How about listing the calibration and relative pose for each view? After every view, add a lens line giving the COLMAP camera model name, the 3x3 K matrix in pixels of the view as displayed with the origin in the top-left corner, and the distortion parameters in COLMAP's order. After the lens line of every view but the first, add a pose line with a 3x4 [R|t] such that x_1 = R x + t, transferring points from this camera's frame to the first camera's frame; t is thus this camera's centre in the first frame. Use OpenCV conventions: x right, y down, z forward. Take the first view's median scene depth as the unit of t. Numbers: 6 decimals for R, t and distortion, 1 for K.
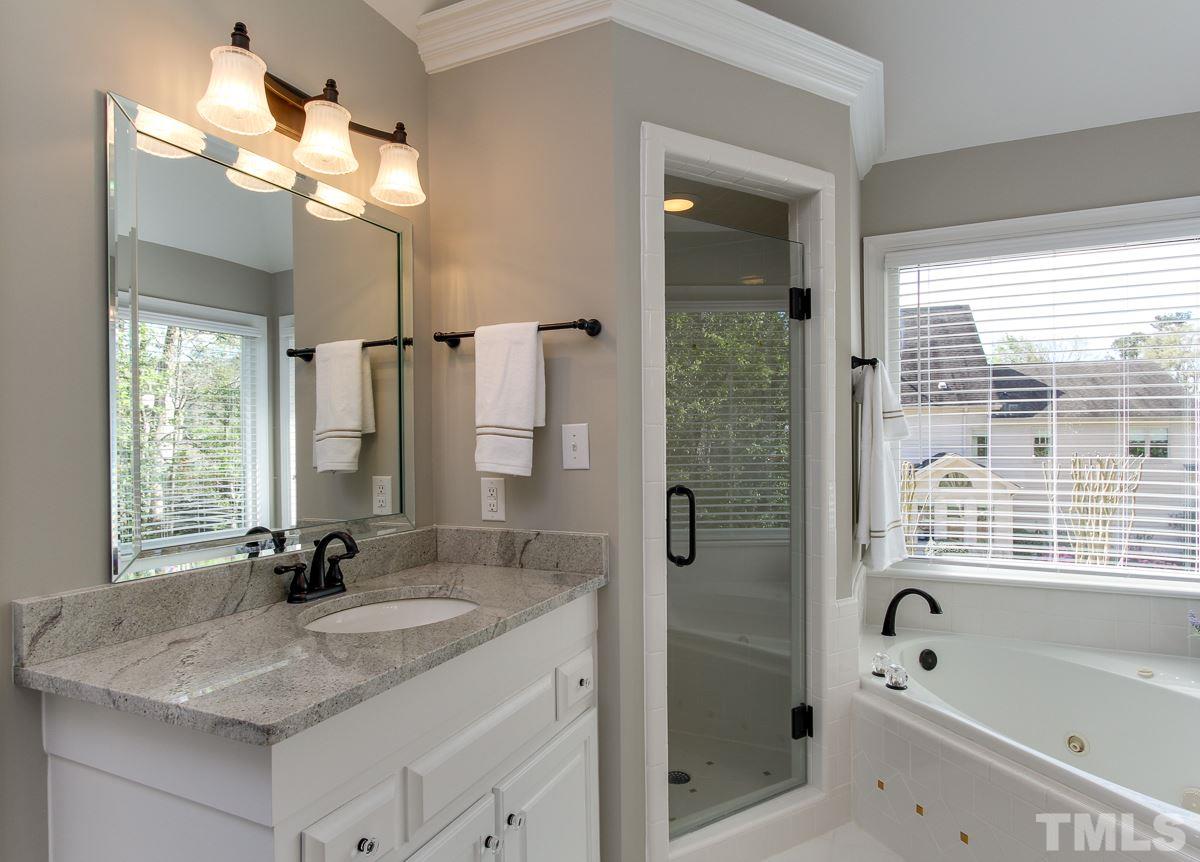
lens RADIAL K [[680.0, 0, 594.7], [0, 680.0, 439.8], [0, 0, 1]] dist [-0.003763, 0.000223]
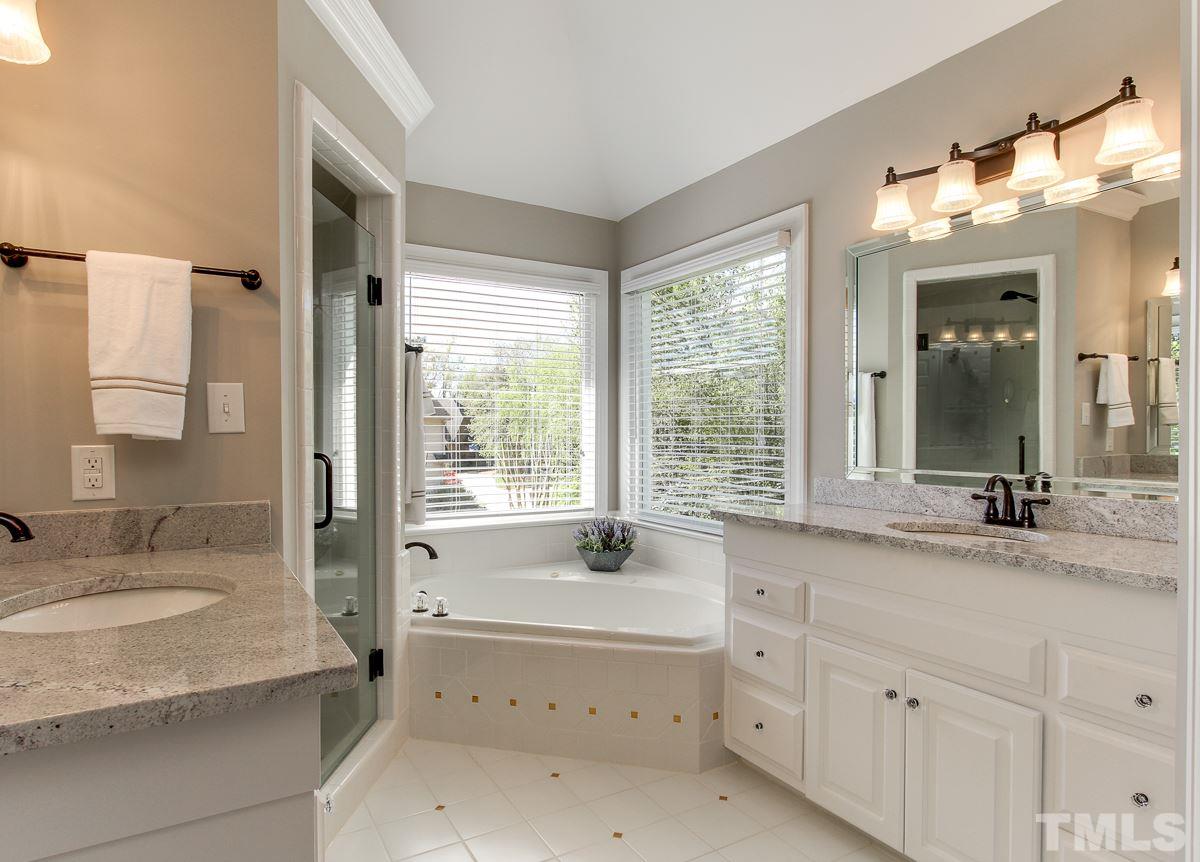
lens RADIAL K [[680.0, 0, 594.7], [0, 680.0, 439.8], [0, 0, 1]] dist [-0.003763, 0.000223]
pose [[0.563825, 0.000472, 0.825894, -0.490967], [-0.005700, 0.999978, 0.003319, 0.045859], [-0.825875, -0.006579, 0.563815, 0.085361]]
